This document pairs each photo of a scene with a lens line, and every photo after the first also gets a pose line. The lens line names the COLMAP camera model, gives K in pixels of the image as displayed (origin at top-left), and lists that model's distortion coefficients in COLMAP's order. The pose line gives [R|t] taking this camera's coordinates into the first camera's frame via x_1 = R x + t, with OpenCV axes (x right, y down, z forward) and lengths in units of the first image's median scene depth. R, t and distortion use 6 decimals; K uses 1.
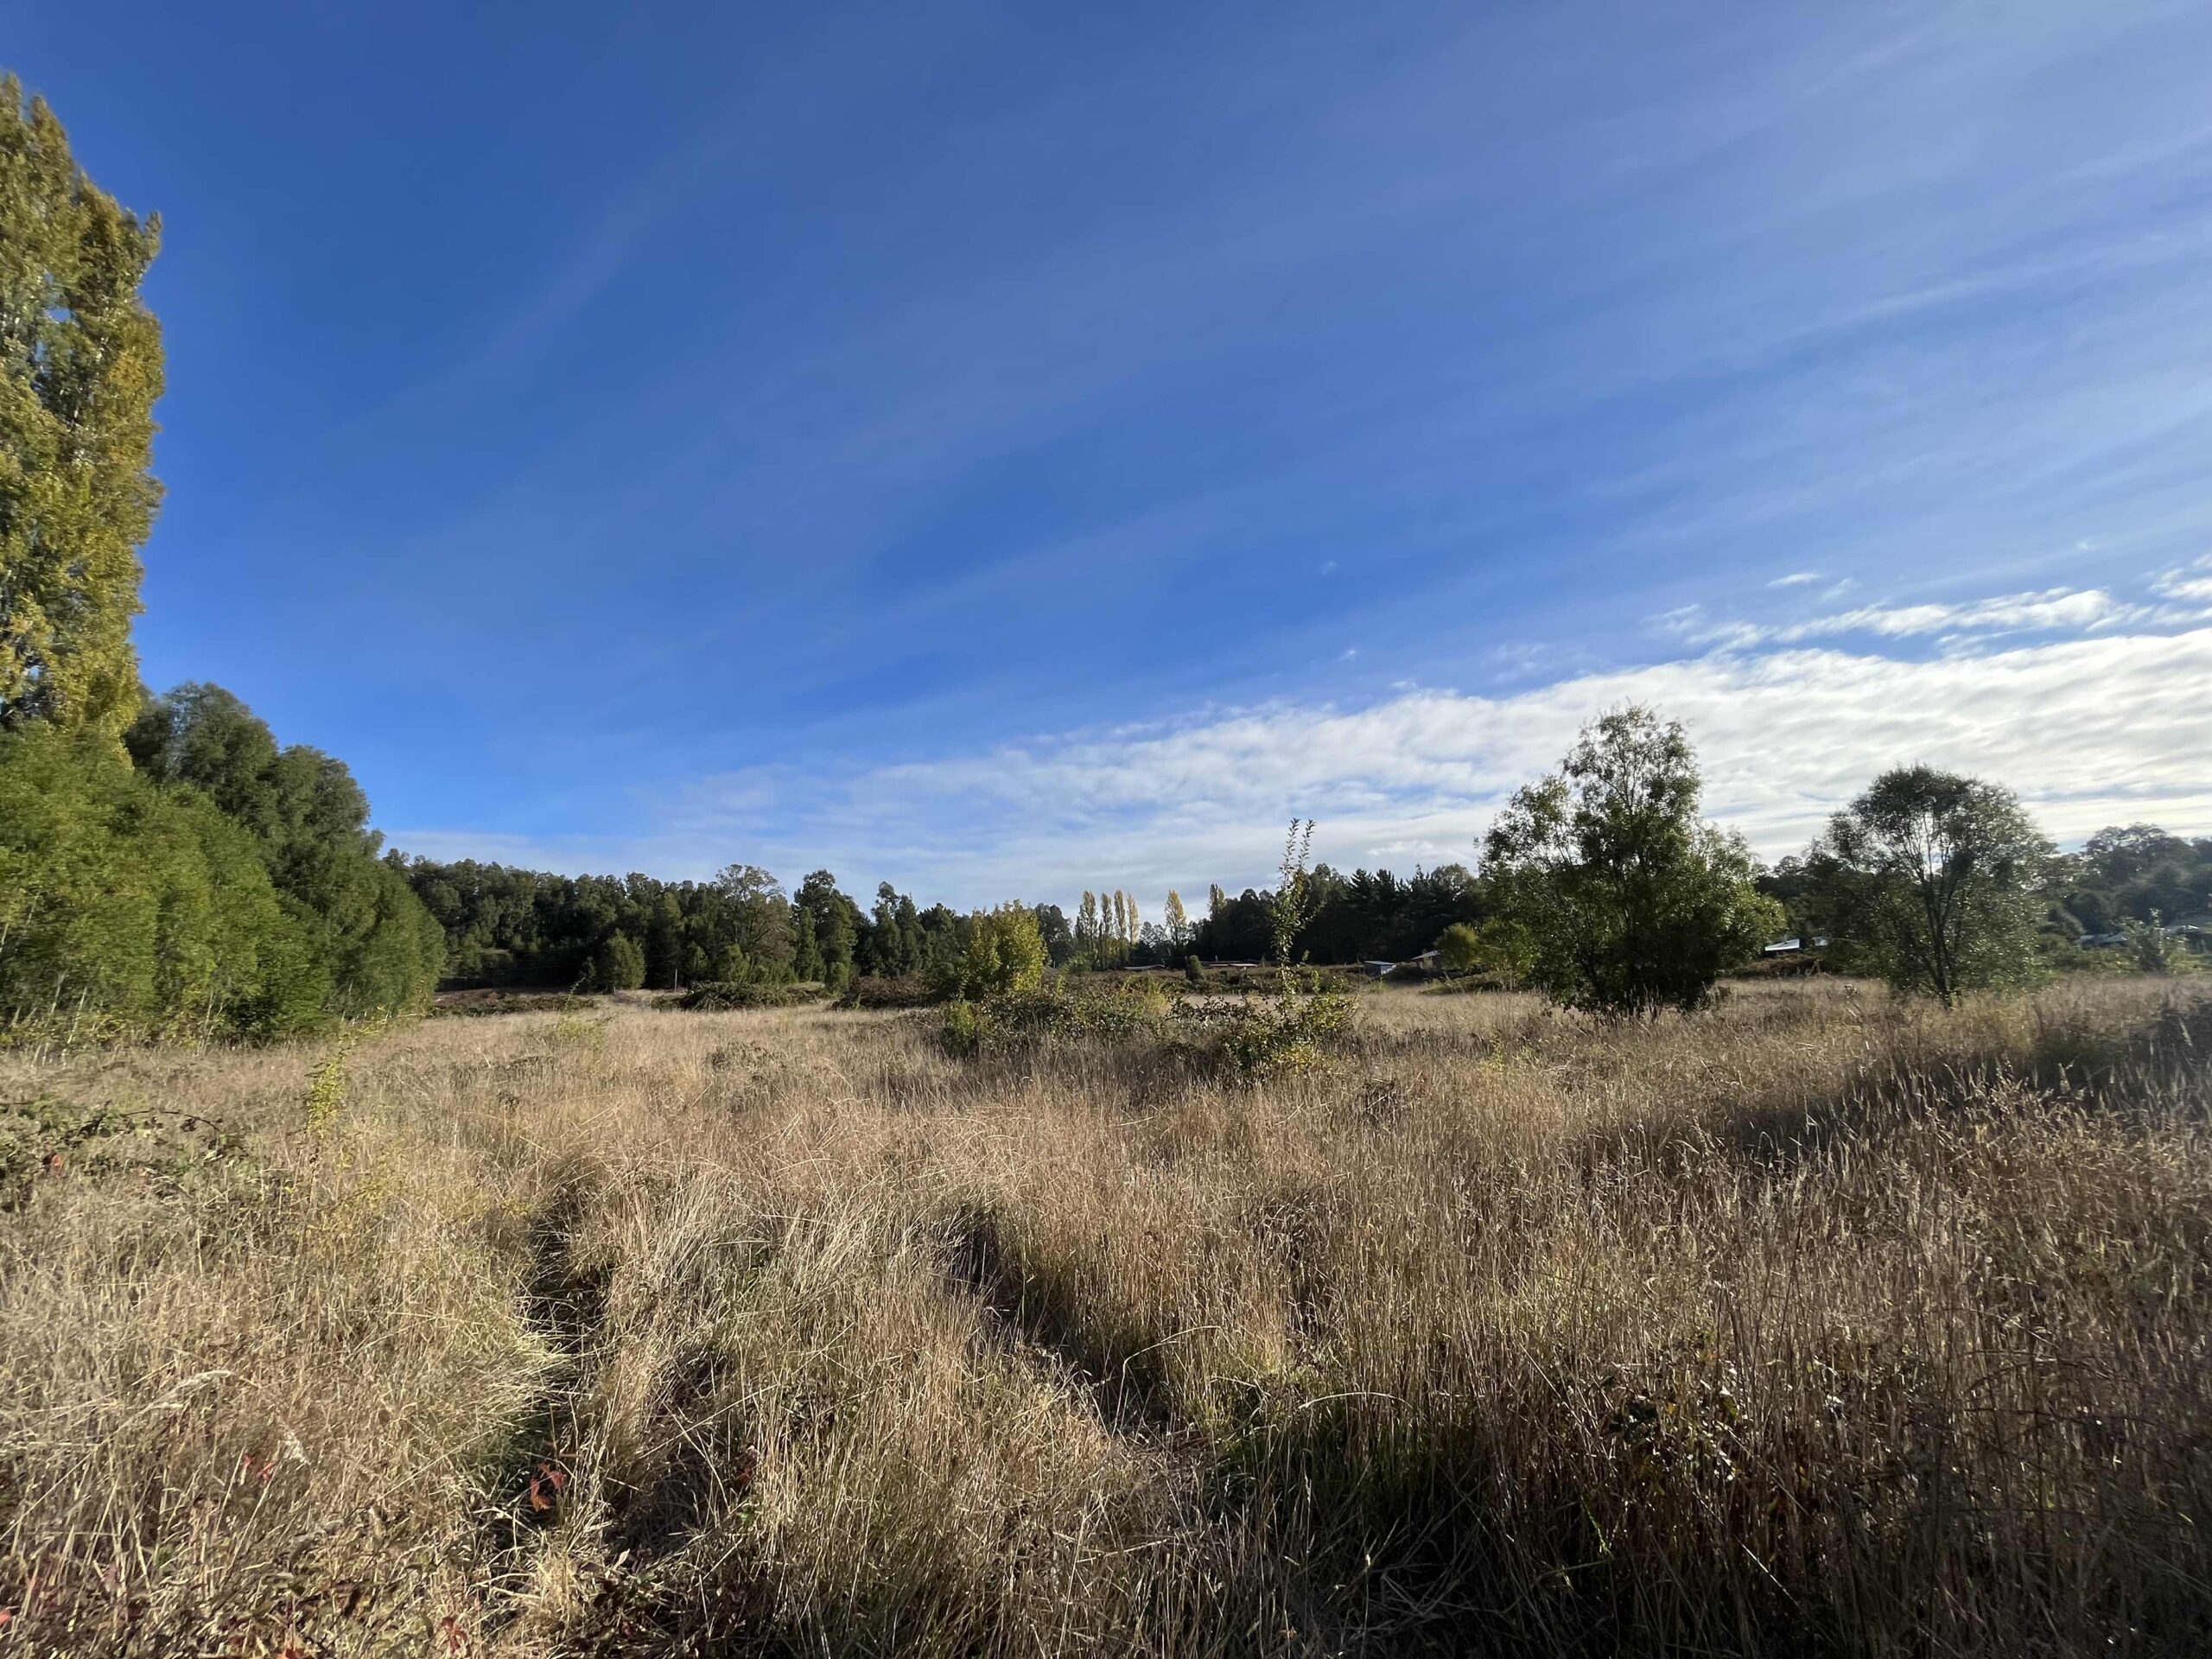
lens RADIAL K [[887.2, 0, 1098.2], [0, 887.2, 819.5], [0, 0, 1]] dist [-0.003583, -0.000202]
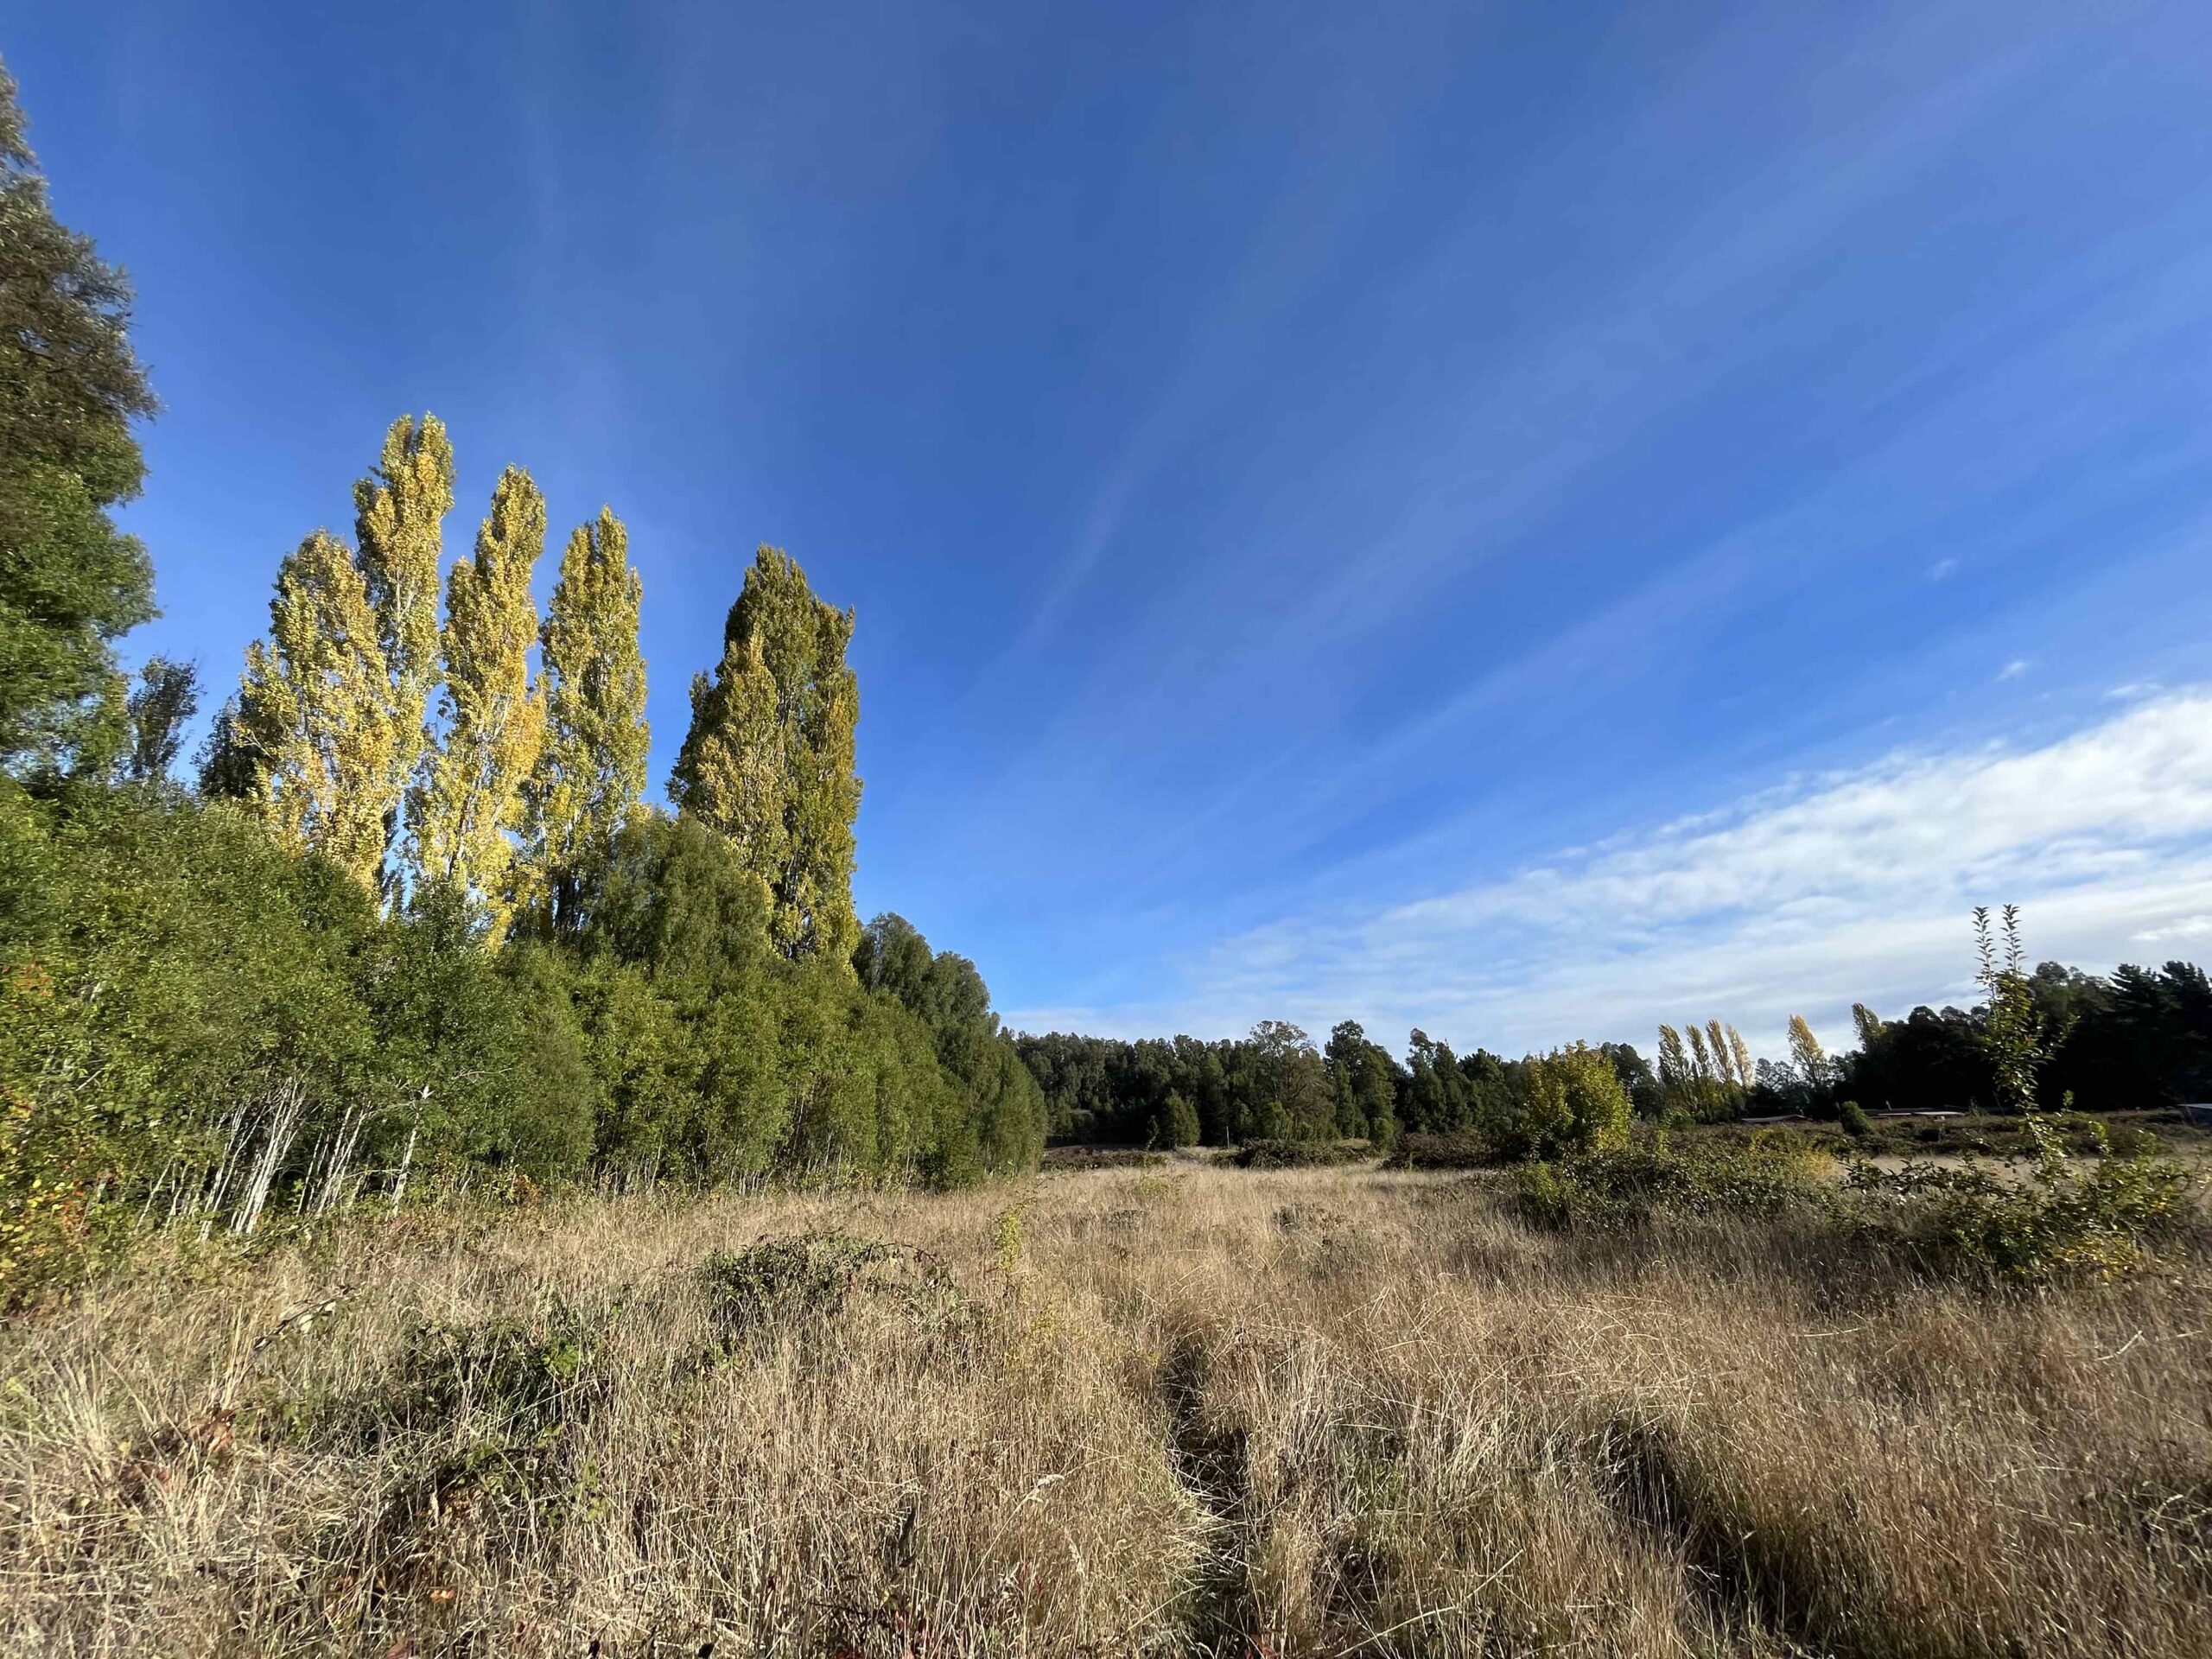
lens RADIAL K [[887.2, 0, 1098.2], [0, 887.2, 819.5], [0, 0, 1]] dist [-0.003583, -0.000202]
pose [[0.839977, -0.184213, -0.510397, -0.002459], [0.098087, 0.976663, -0.191074, -0.000587], [0.533684, 0.110435, 0.838443, -0.001933]]
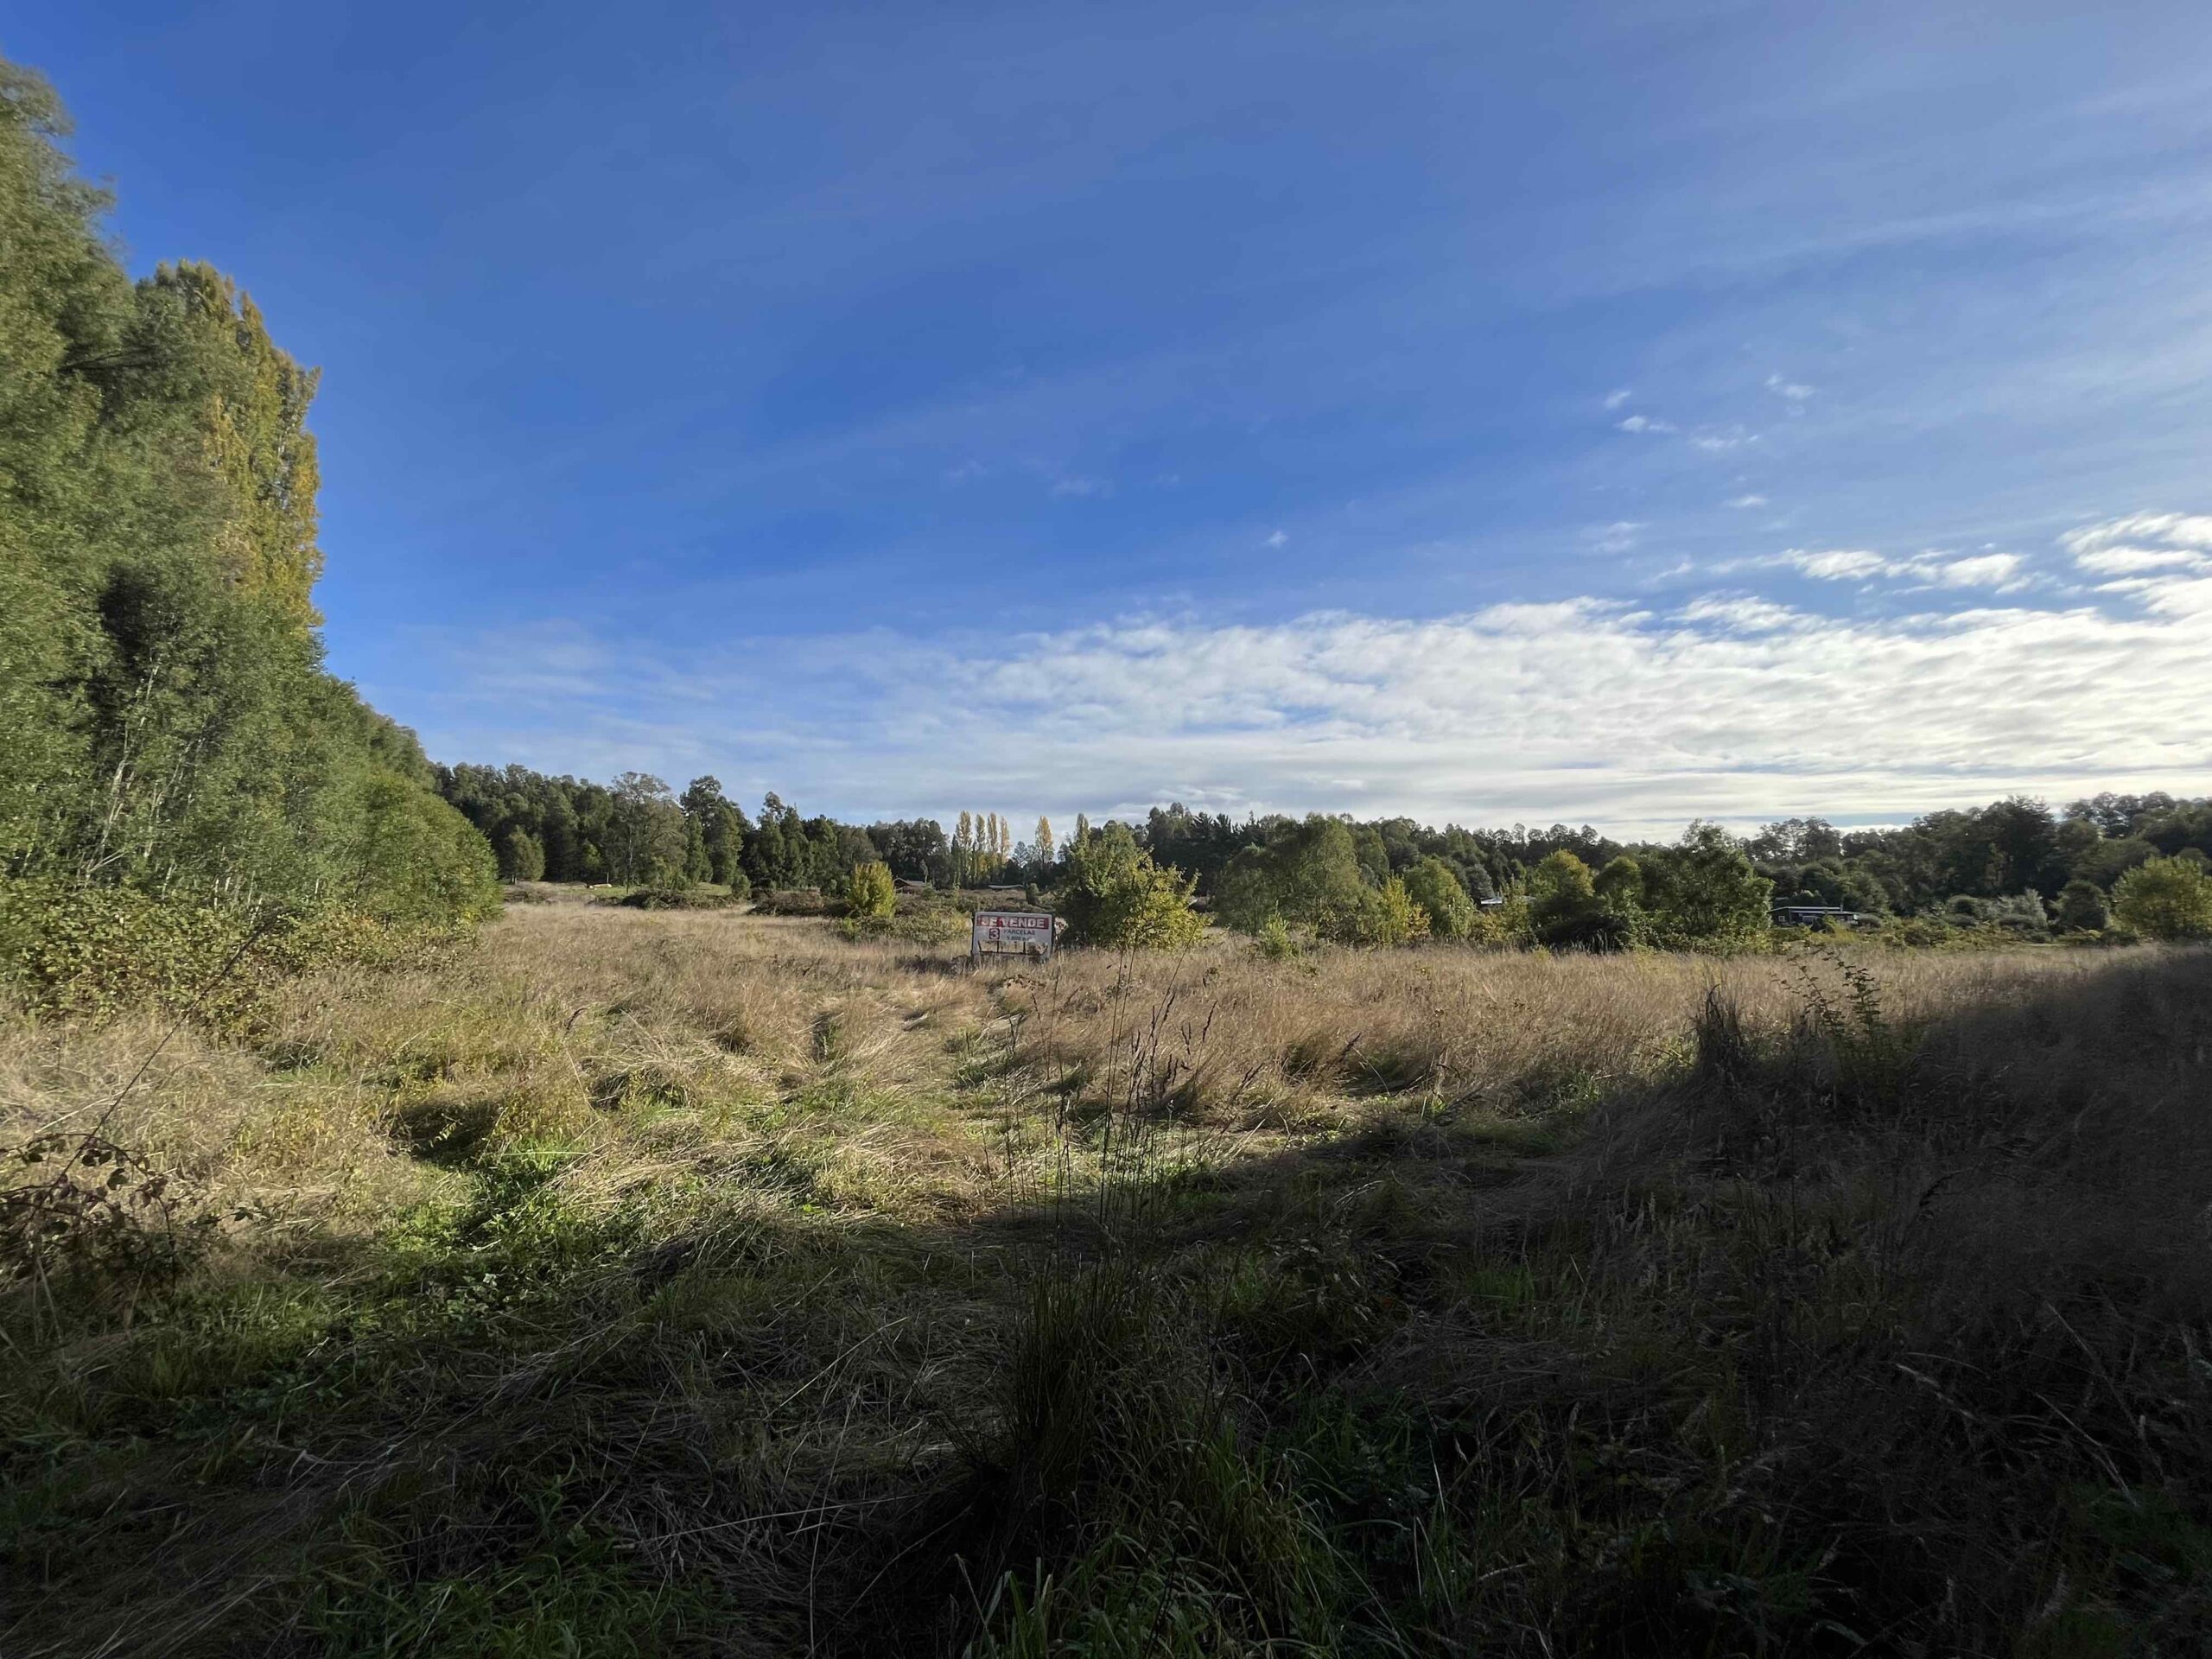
lens RADIAL K [[895.0, 0, 1099.5], [0, 895.0, 828.2], [0, 0, 1]] dist [-0.003109, -0.000281]
pose [[0.989612, 0.064829, 0.128318, 0.054204], [-0.078038, 0.991847, 0.100747, -0.097363], [-0.120740, -0.109714, 0.986603, -0.415124]]
